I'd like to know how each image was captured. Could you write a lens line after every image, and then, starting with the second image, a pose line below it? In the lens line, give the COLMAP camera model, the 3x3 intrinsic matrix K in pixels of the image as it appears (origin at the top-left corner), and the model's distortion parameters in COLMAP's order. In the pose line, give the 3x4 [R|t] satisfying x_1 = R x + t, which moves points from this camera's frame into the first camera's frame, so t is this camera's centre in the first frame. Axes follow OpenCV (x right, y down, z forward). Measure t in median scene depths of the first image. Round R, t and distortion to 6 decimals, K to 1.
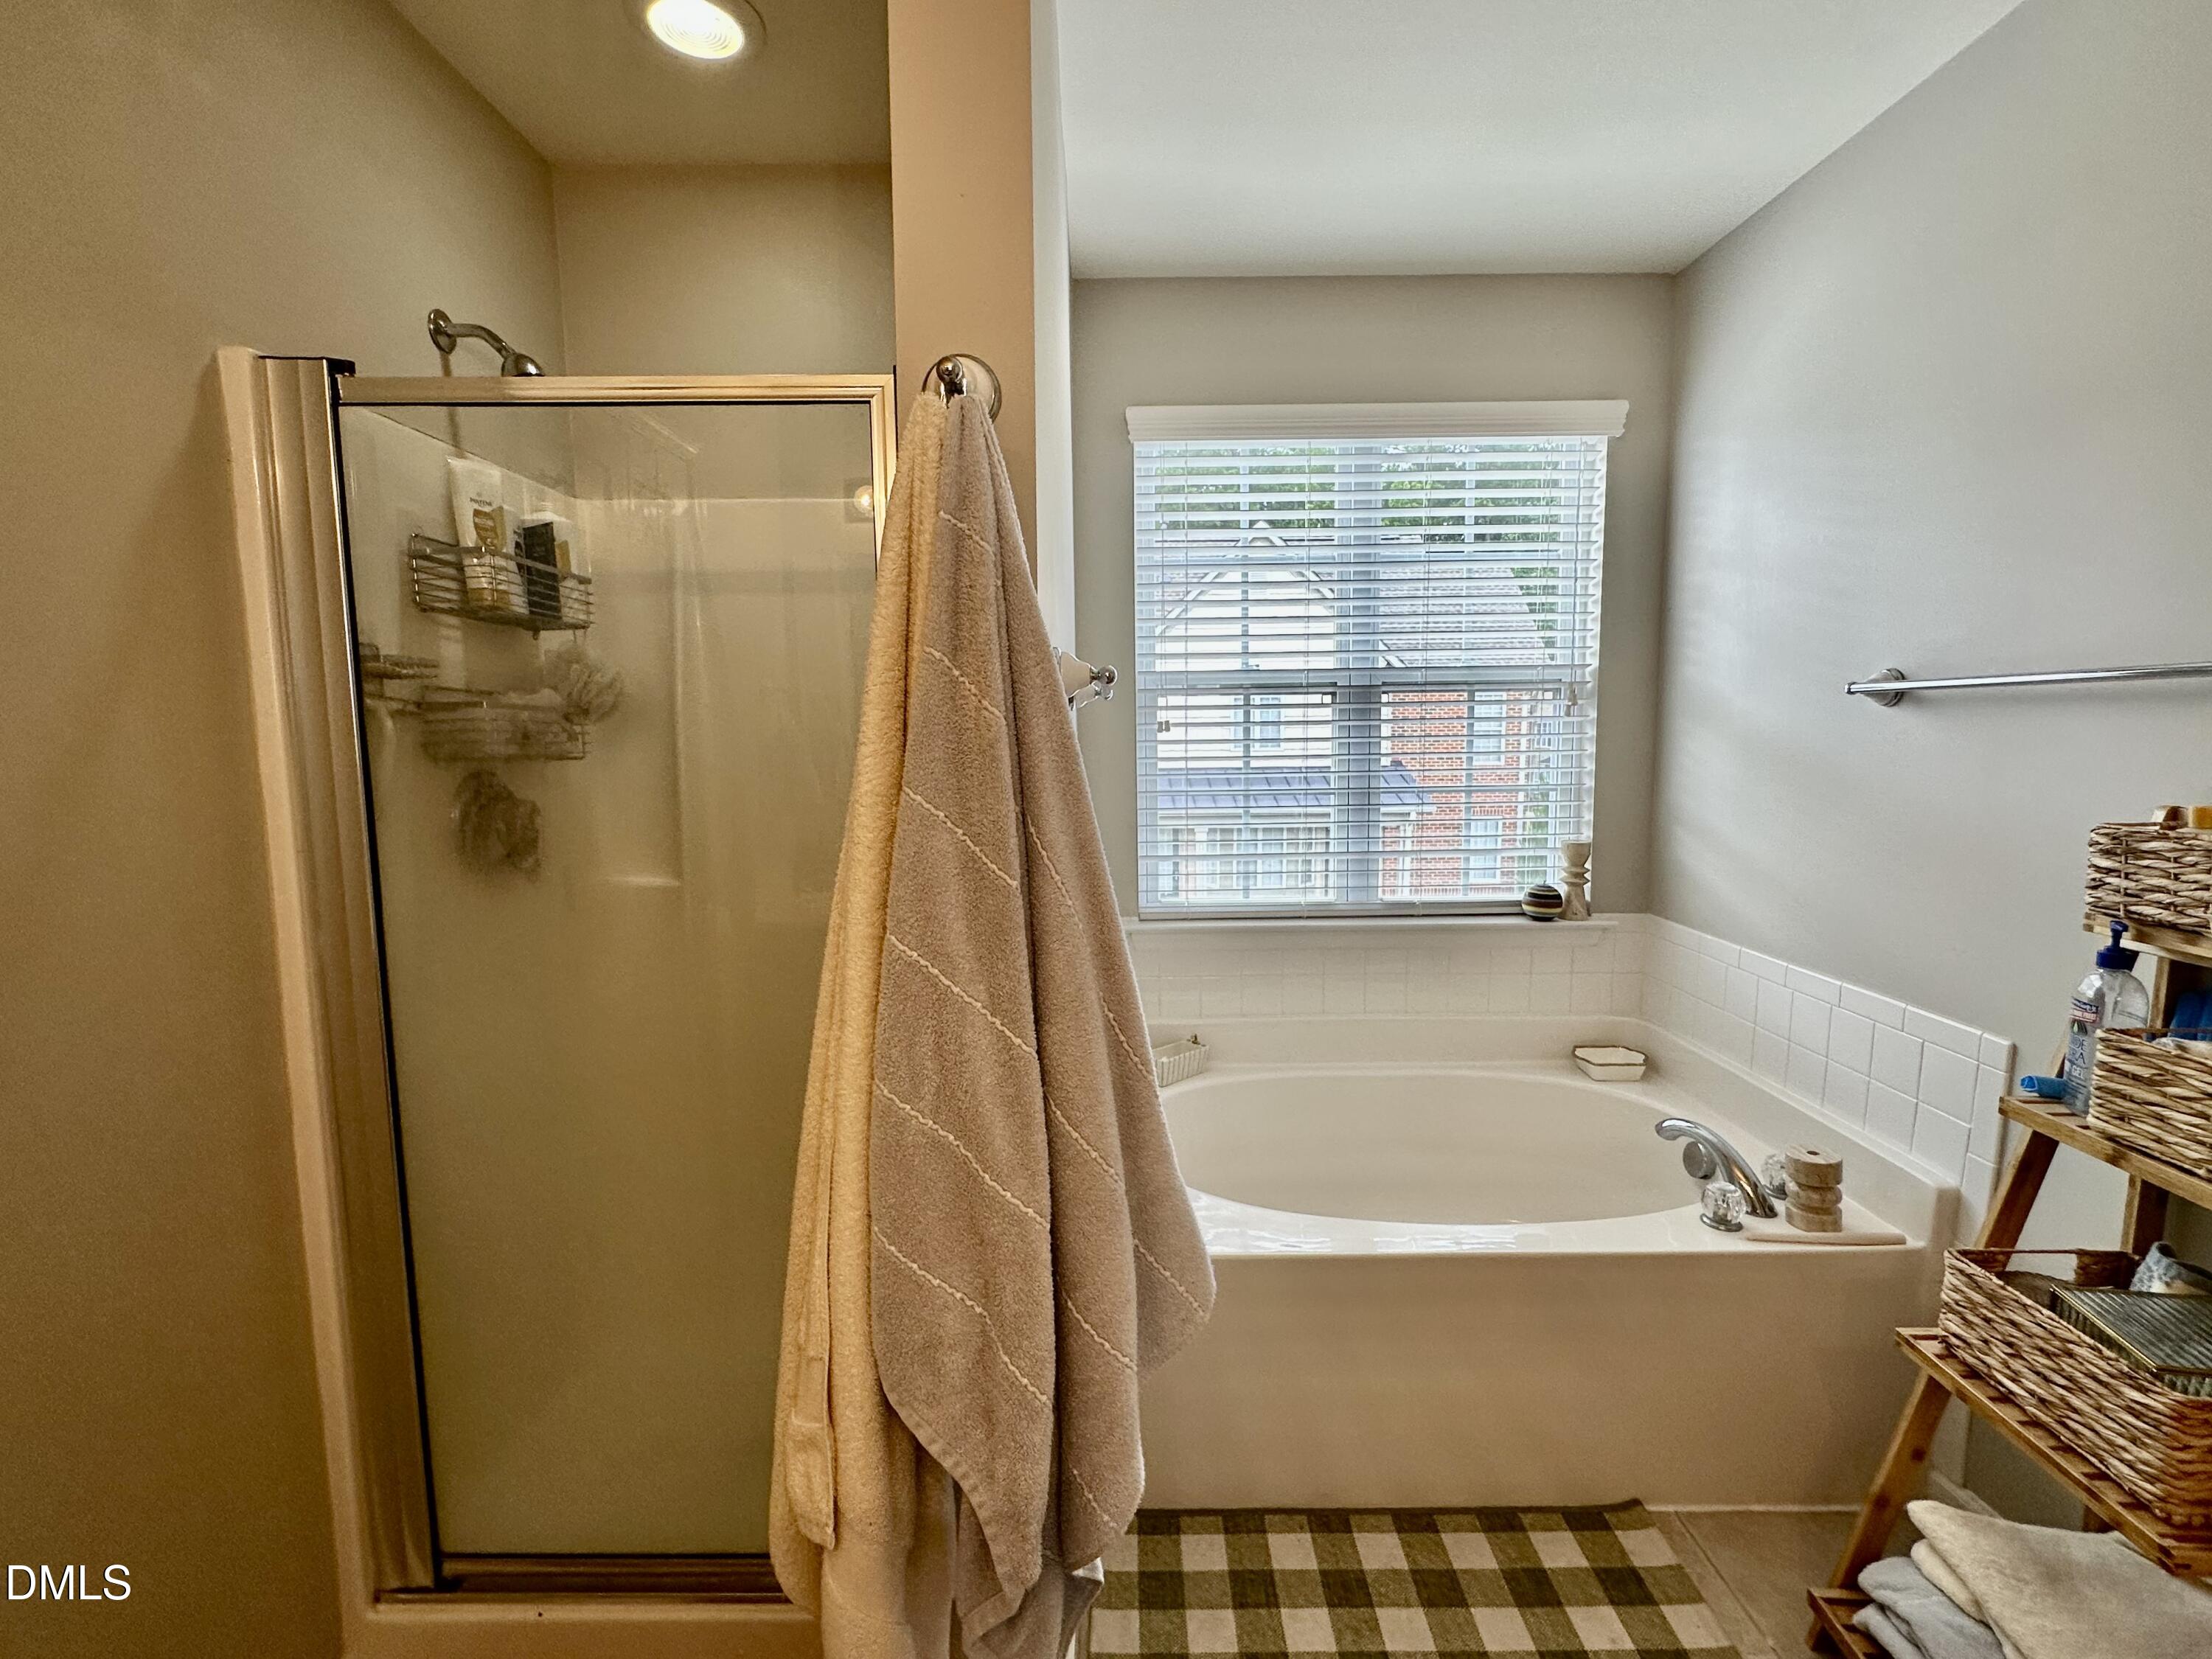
lens RADIAL K [[986.8, 0, 1104.9], [0, 986.8, 829.8], [0, 0, 1]] dist [-0.003493, -0.000240]
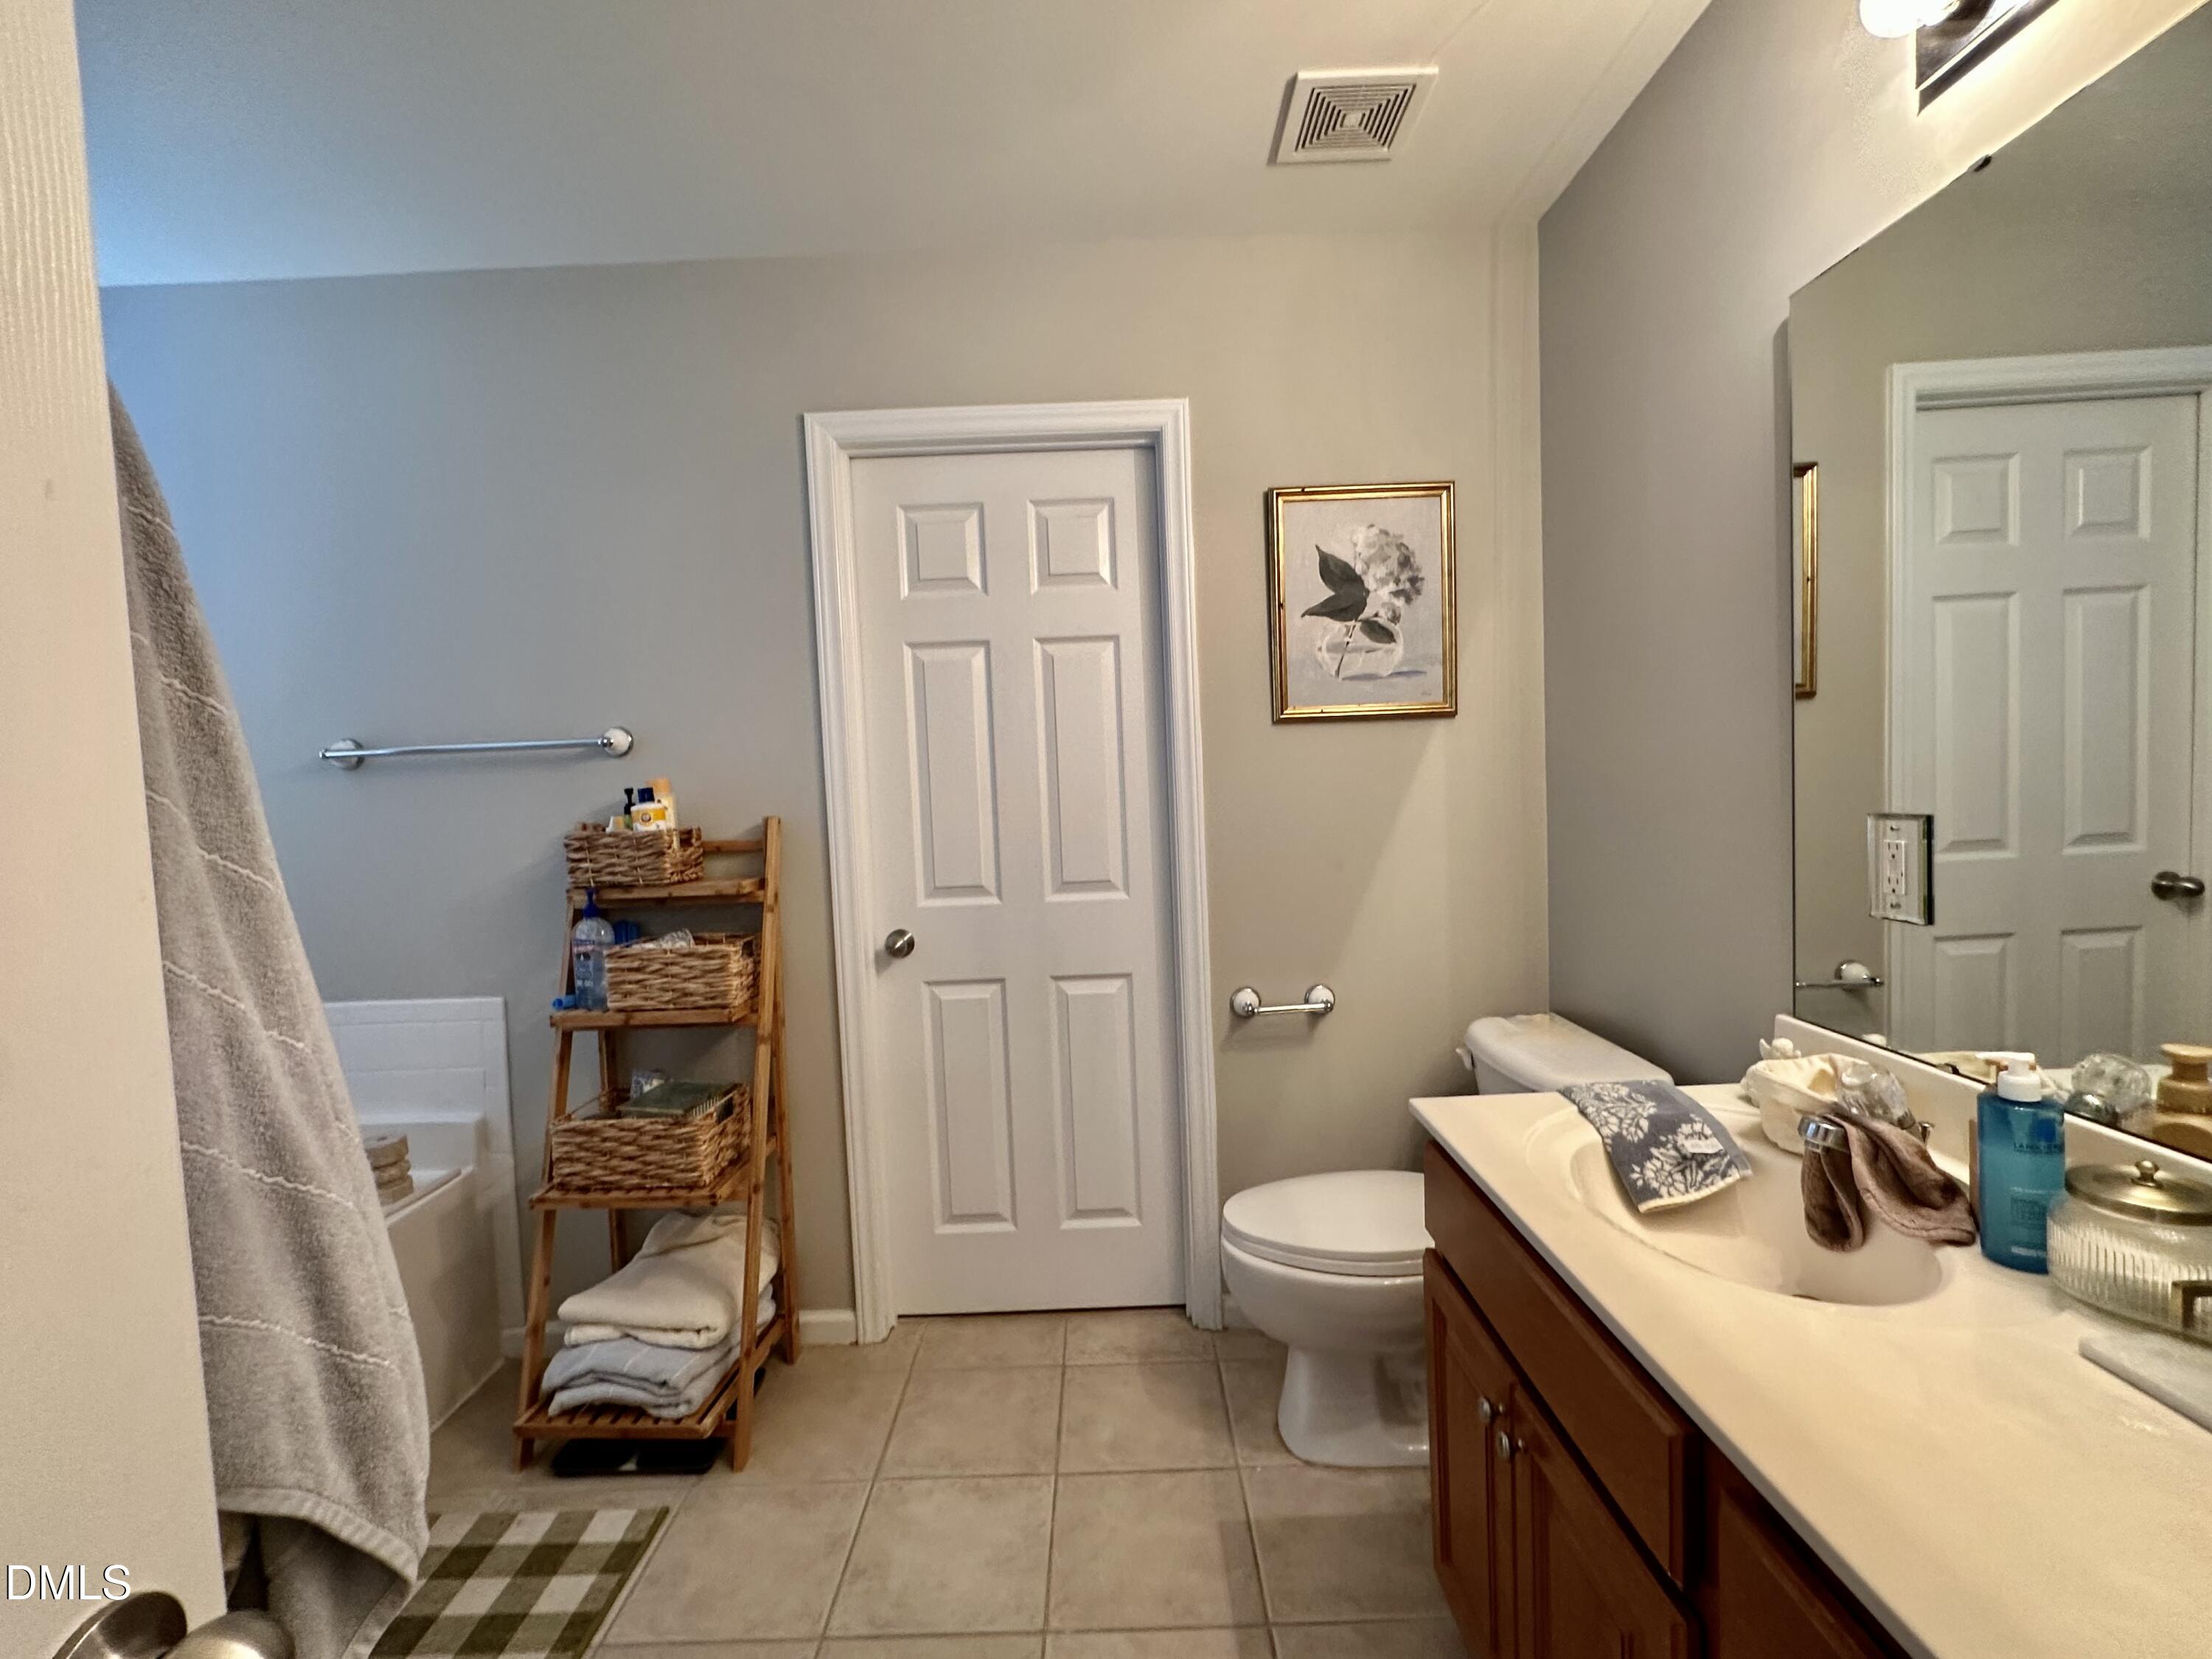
lens RADIAL K [[986.8, 0, 1104.5], [0, 986.8, 829.7], [0, 0, 1]] dist [-0.003493, -0.000240]
pose [[-0.014365, -0.033156, 0.999347, -0.633890], [0.144546, 0.988883, 0.034887, 0.058385], [-0.989394, 0.144952, -0.009413, 0.125956]]
